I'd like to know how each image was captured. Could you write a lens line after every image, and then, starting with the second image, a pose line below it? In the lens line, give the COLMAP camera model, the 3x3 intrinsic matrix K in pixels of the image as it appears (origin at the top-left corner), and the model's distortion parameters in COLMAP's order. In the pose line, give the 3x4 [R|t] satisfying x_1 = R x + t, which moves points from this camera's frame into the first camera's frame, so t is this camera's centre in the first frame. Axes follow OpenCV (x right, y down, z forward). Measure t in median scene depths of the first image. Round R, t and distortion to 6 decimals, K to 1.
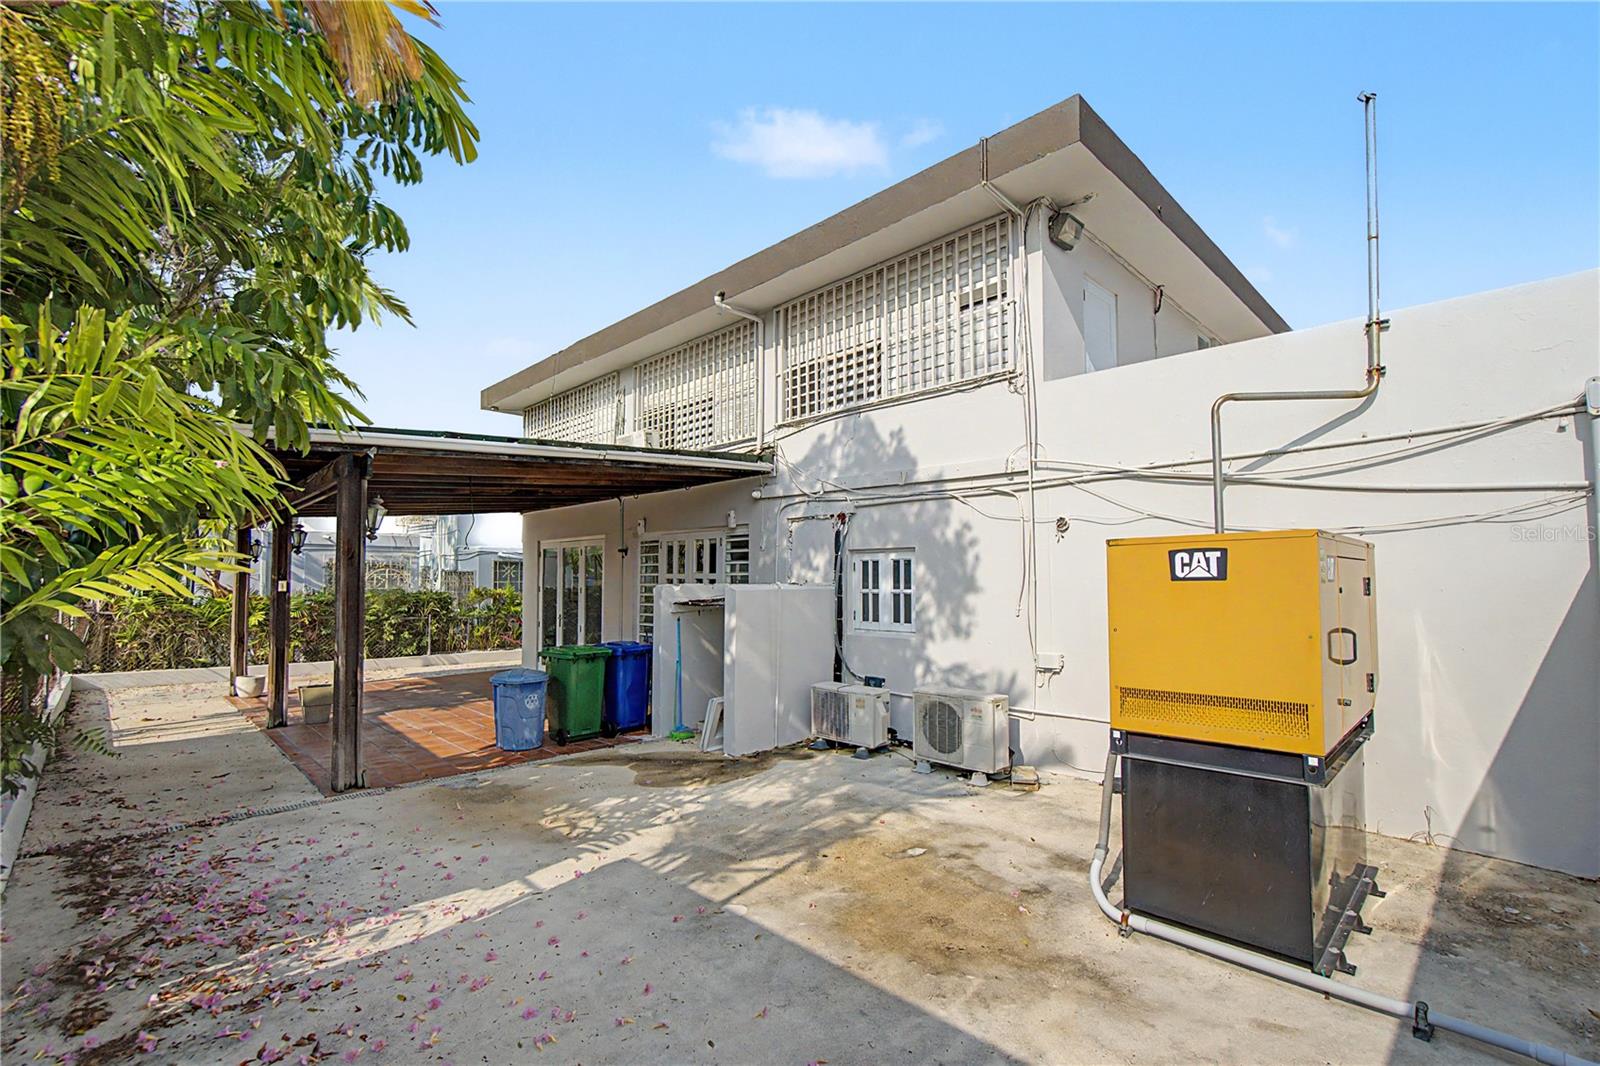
lens RADIAL K [[732.2, 0, 817.8], [0, 732.2, 562.7], [0, 0, 1]] dist [-0.013005, -0.000504]
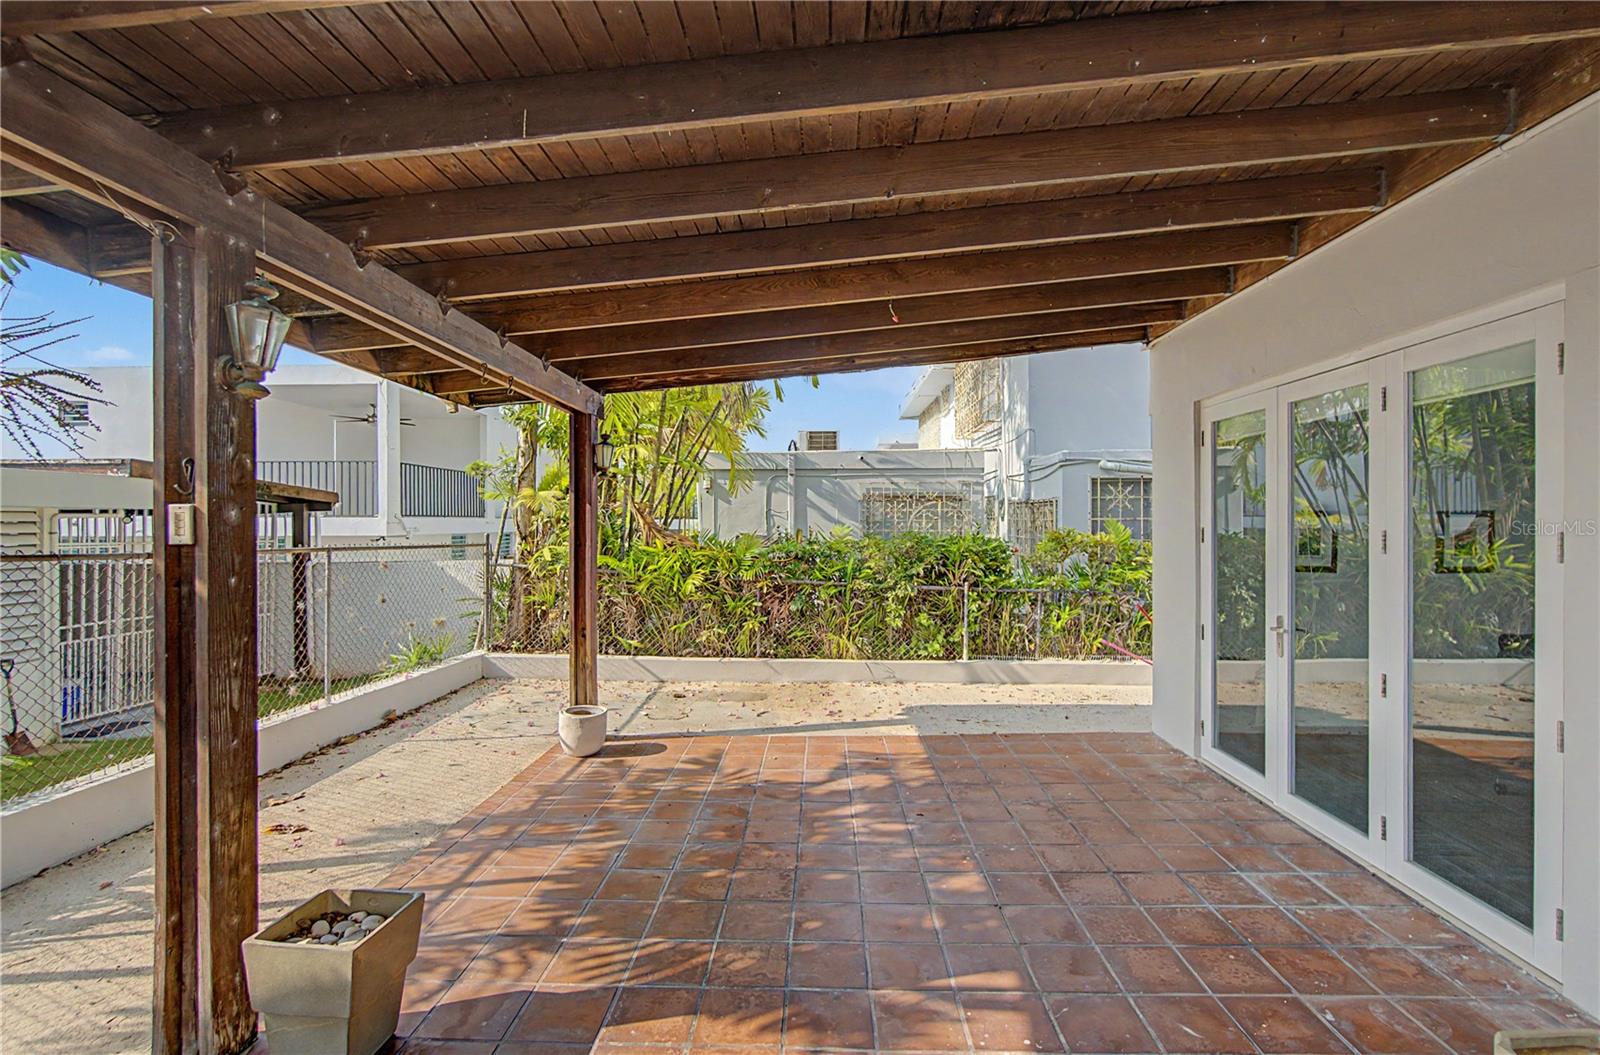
lens RADIAL K [[758.3, 0, 800.2], [0, 758.3, 526.6], [0, 0, 1]] dist [-0.007625, -0.001126]
pose [[0.686990, 0.001463, -0.726665, -0.211087], [0.020776, 0.999550, 0.021654, 0.016640], [0.726370, -0.029973, 0.686650, 0.518862]]
